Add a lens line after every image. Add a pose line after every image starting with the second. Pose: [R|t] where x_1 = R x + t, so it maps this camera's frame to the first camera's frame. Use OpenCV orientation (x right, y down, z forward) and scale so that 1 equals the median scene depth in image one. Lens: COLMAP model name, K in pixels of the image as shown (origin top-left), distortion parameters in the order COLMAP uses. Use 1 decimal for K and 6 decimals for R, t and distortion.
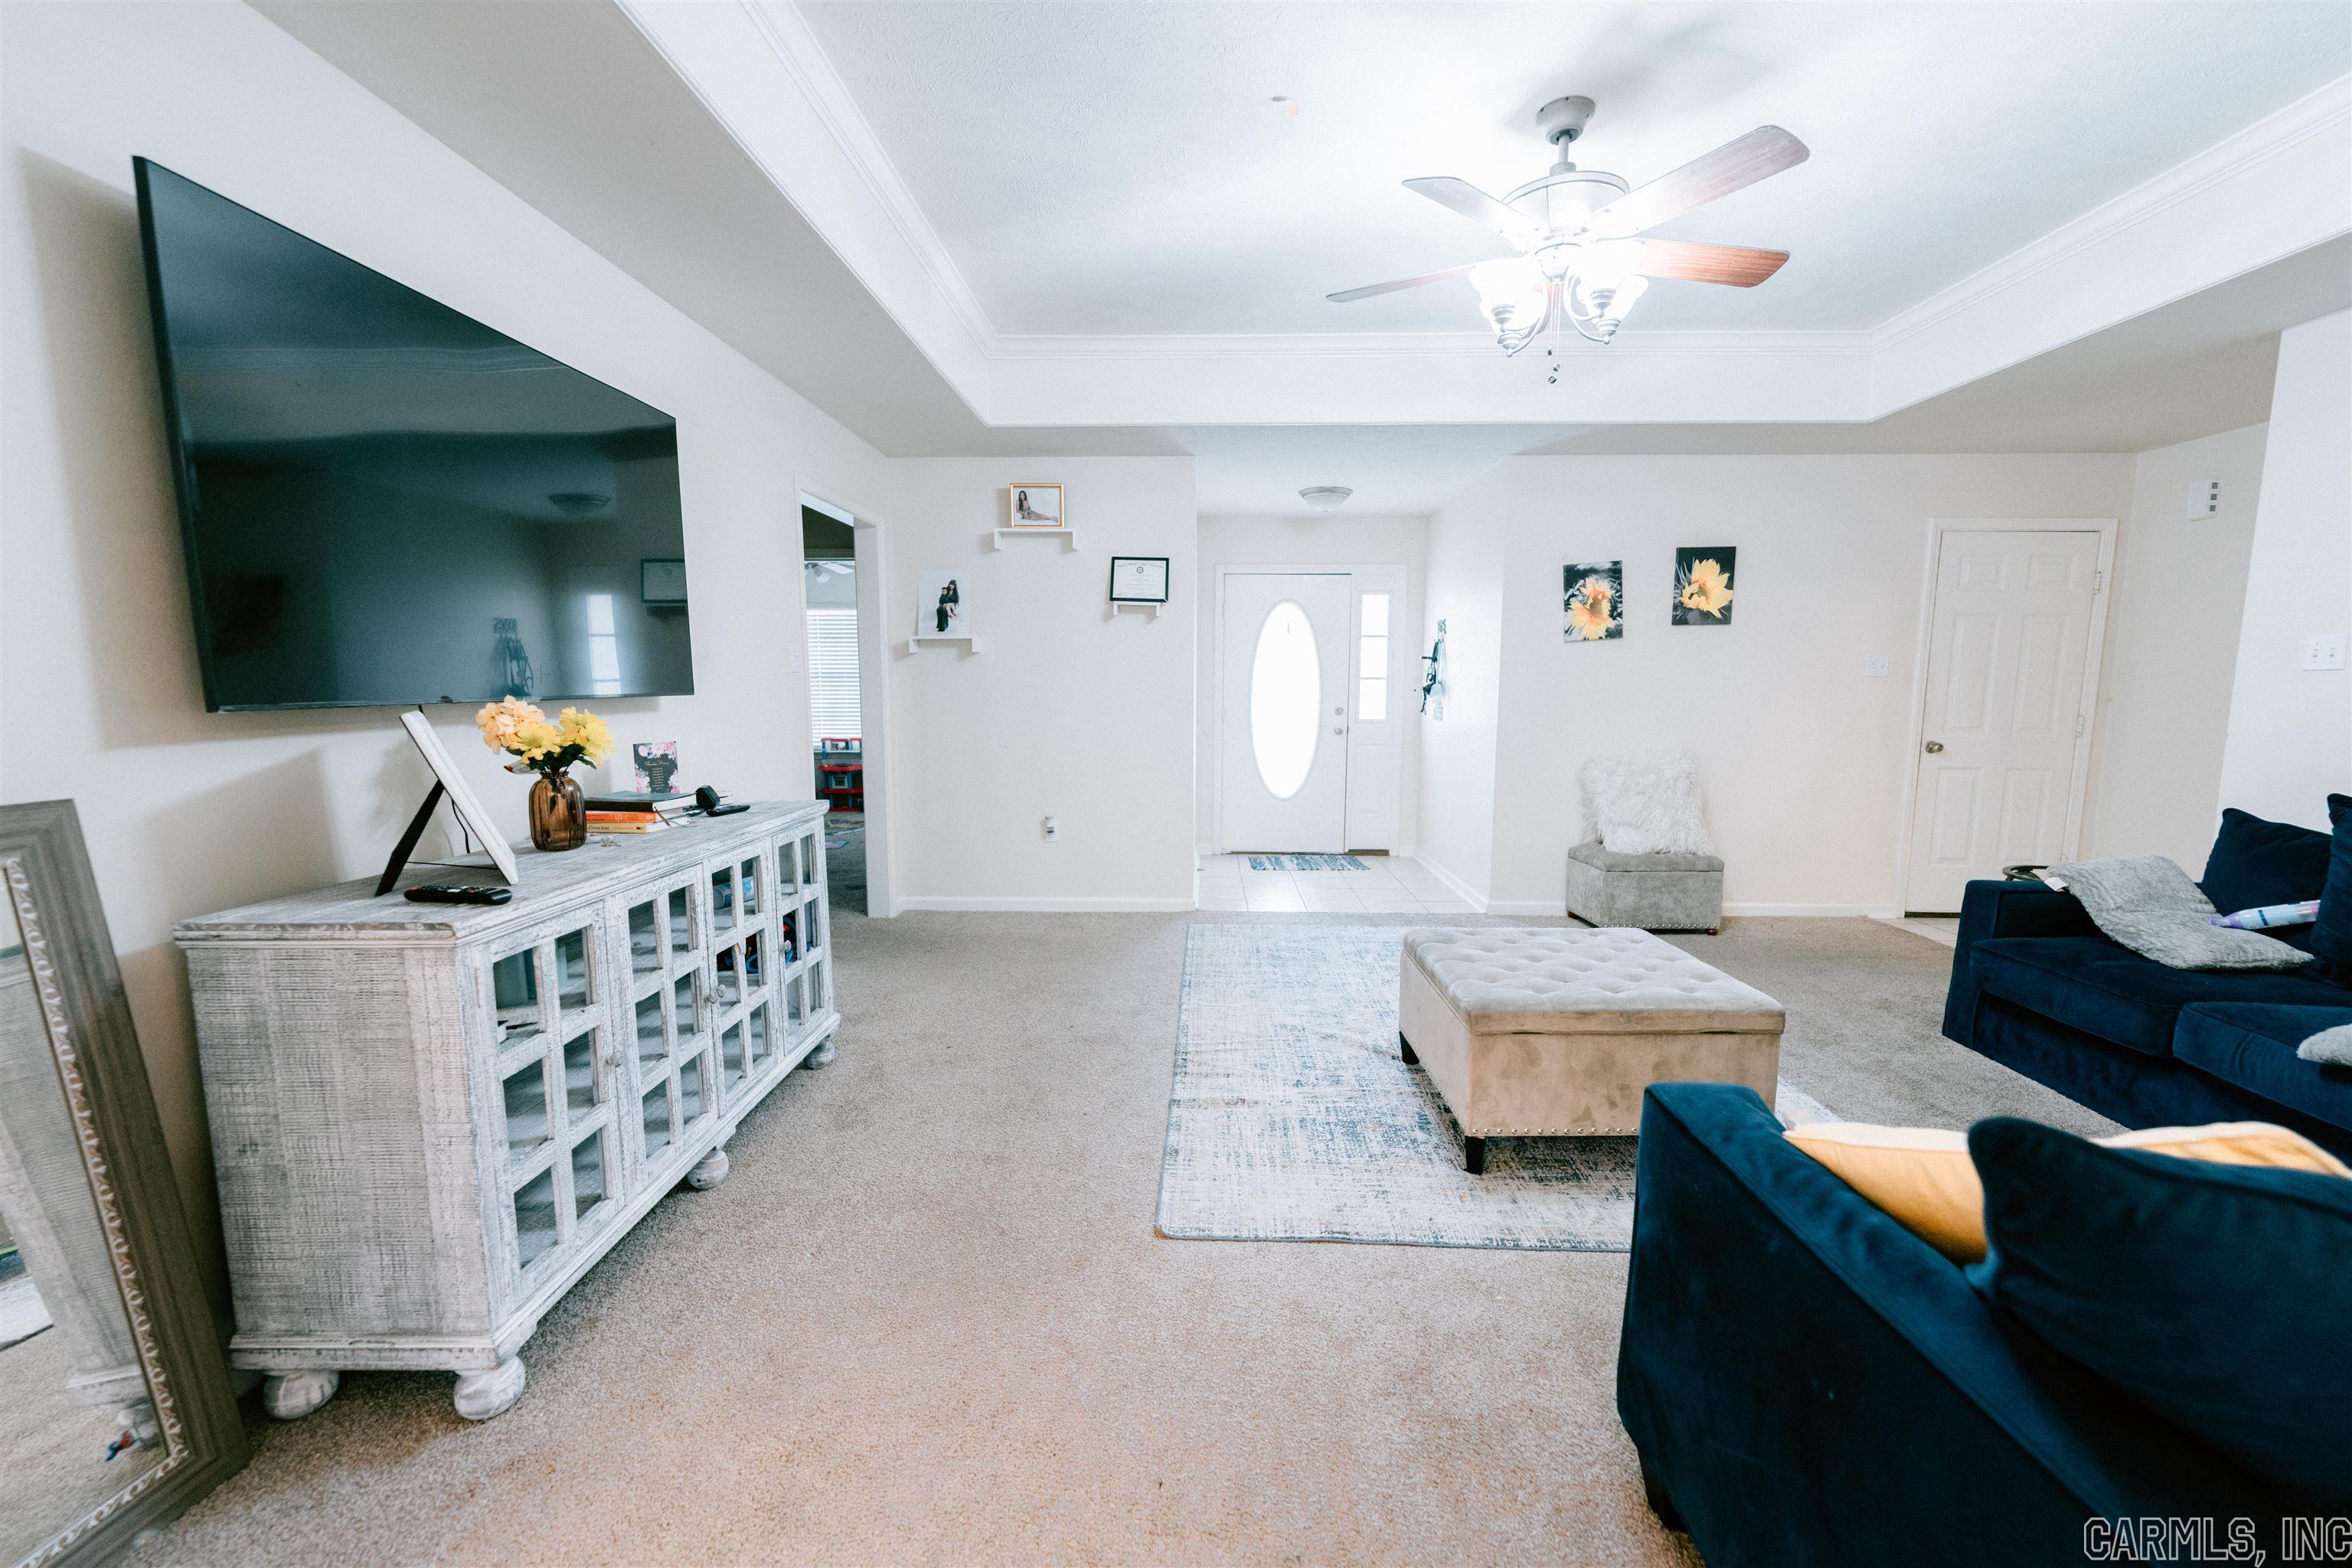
lens RADIAL K [[971.5, 0, 1185.7], [0, 971.5, 803.2], [0, 0, 1]] dist [-0.001872, 0.000033]
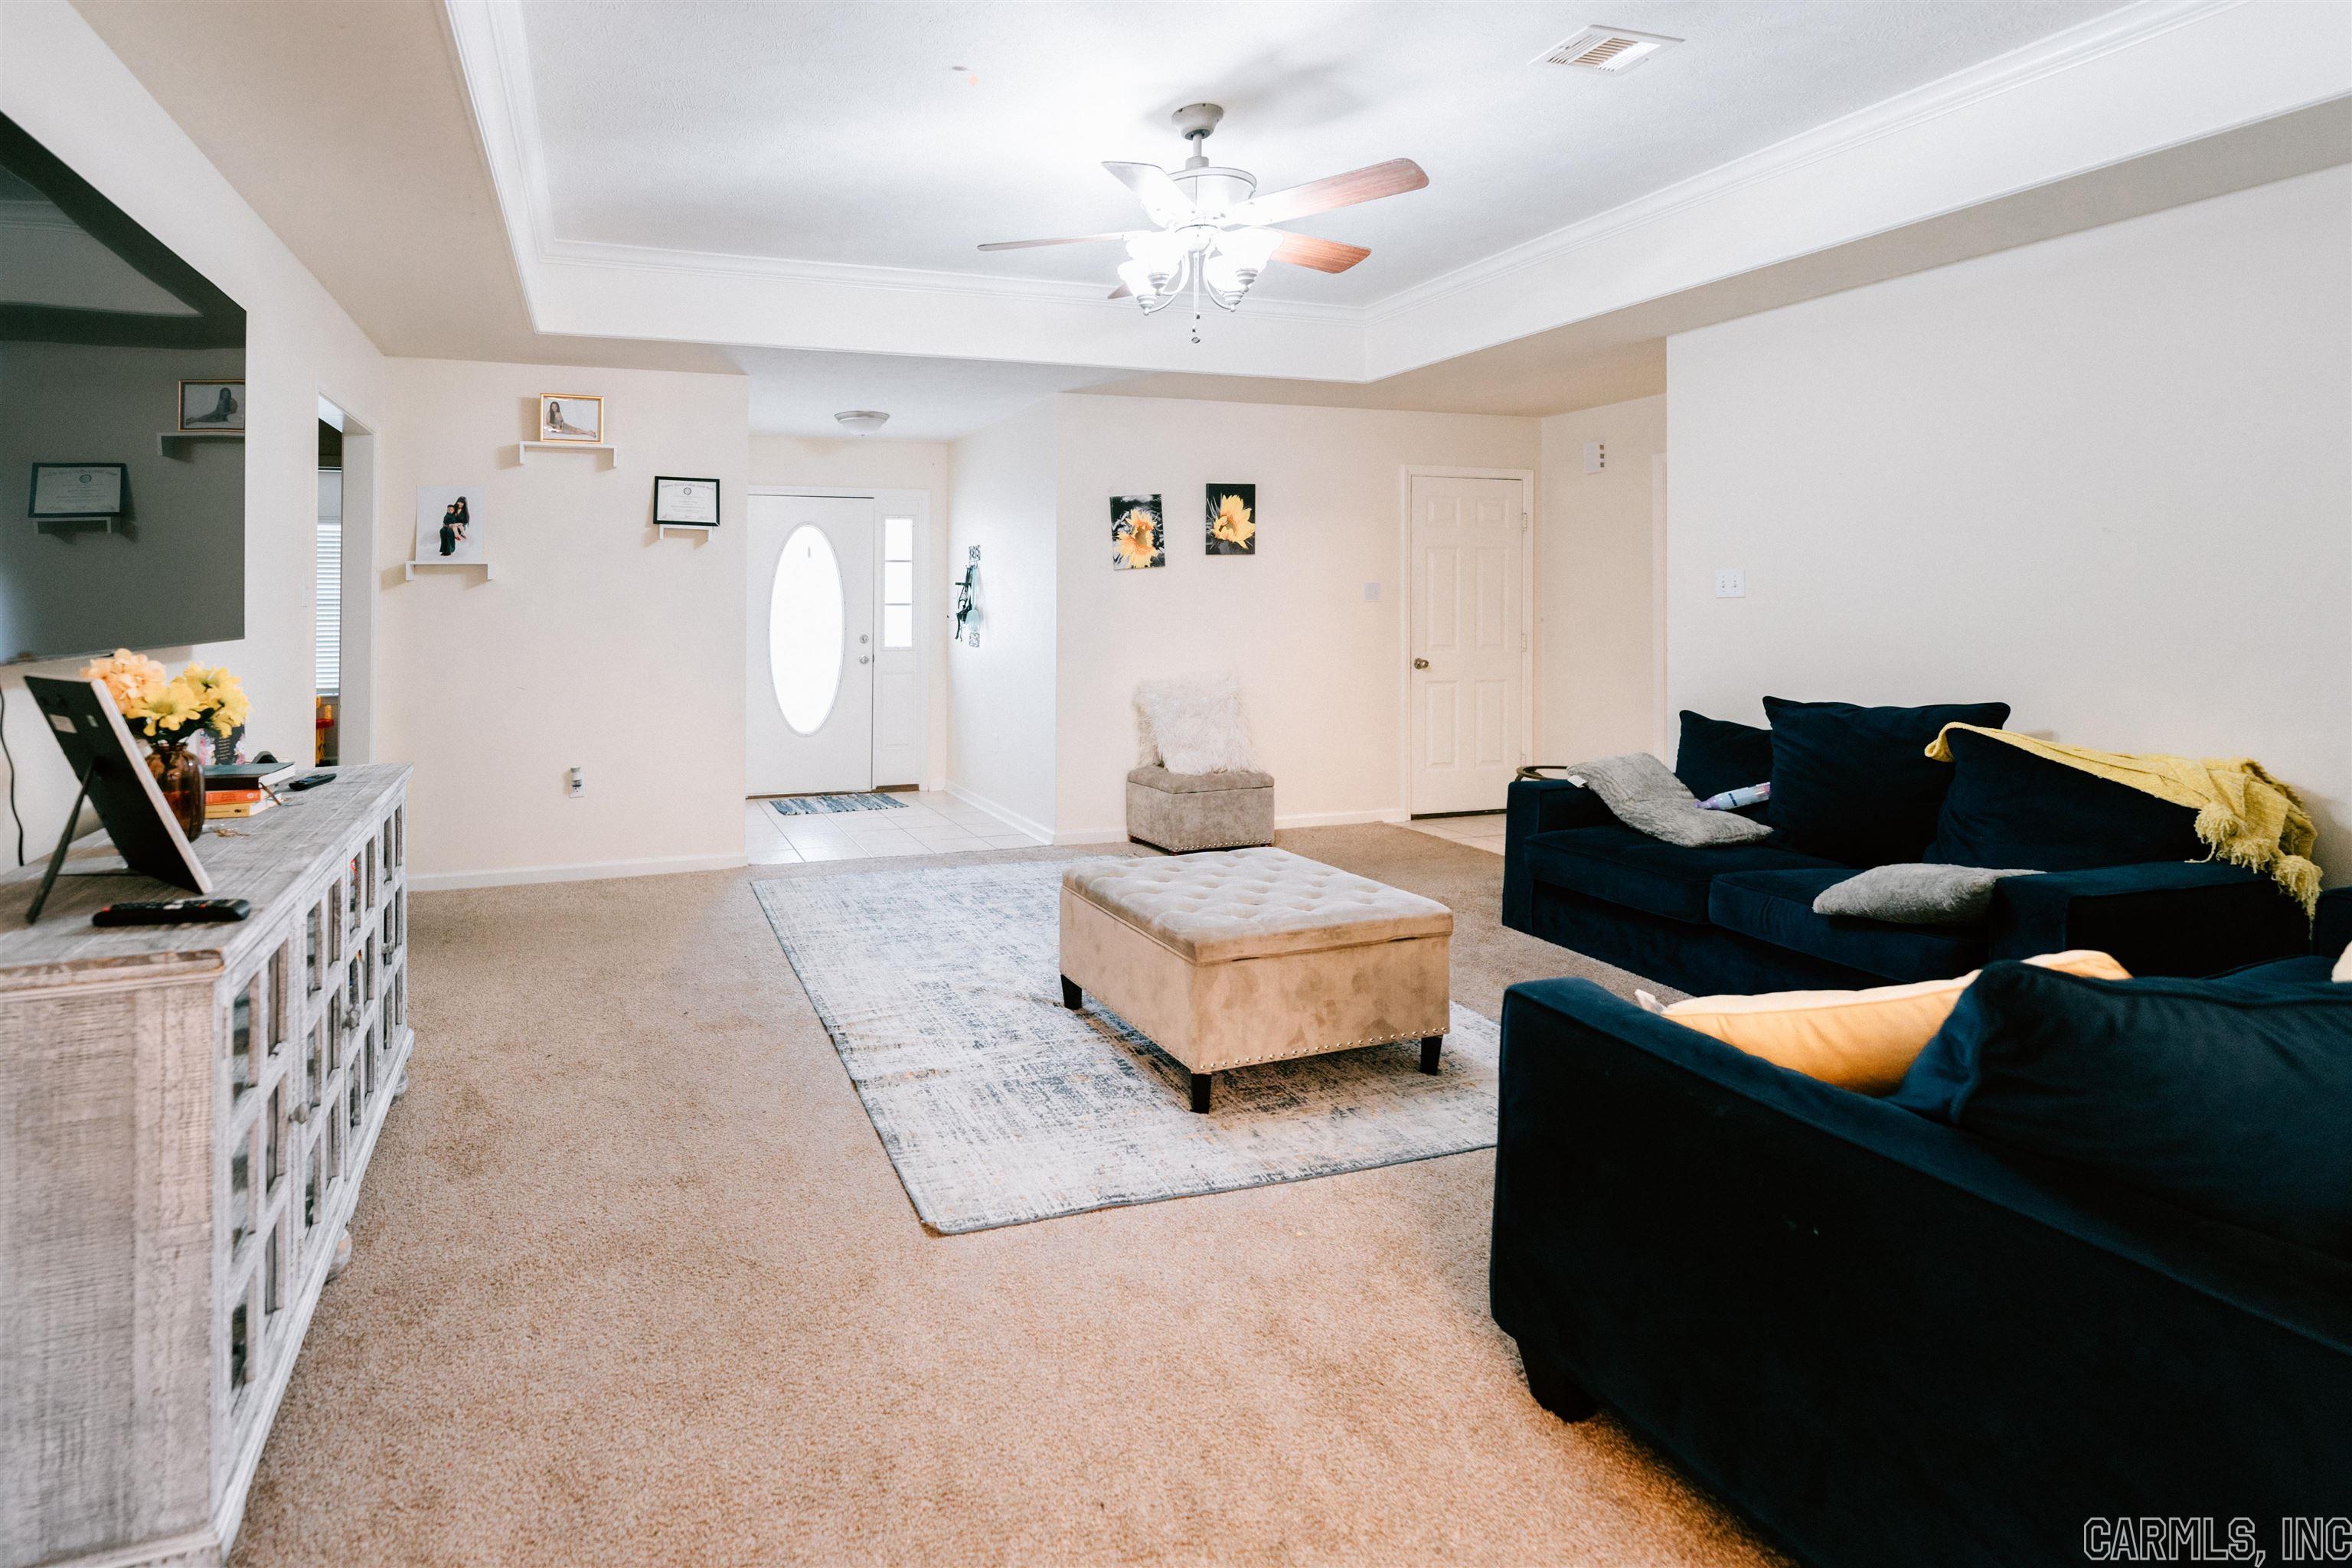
lens RADIAL K [[979.9, 0, 1177.2], [0, 979.9, 607.7], [0, 0, 1]] dist [0.000317, 0.000065]
pose [[0.955804, -0.004430, 0.293970, 0.135847], [0.043534, 0.990997, -0.126609, 0.007452], [-0.290763, 0.133811, 0.947392, 0.000978]]
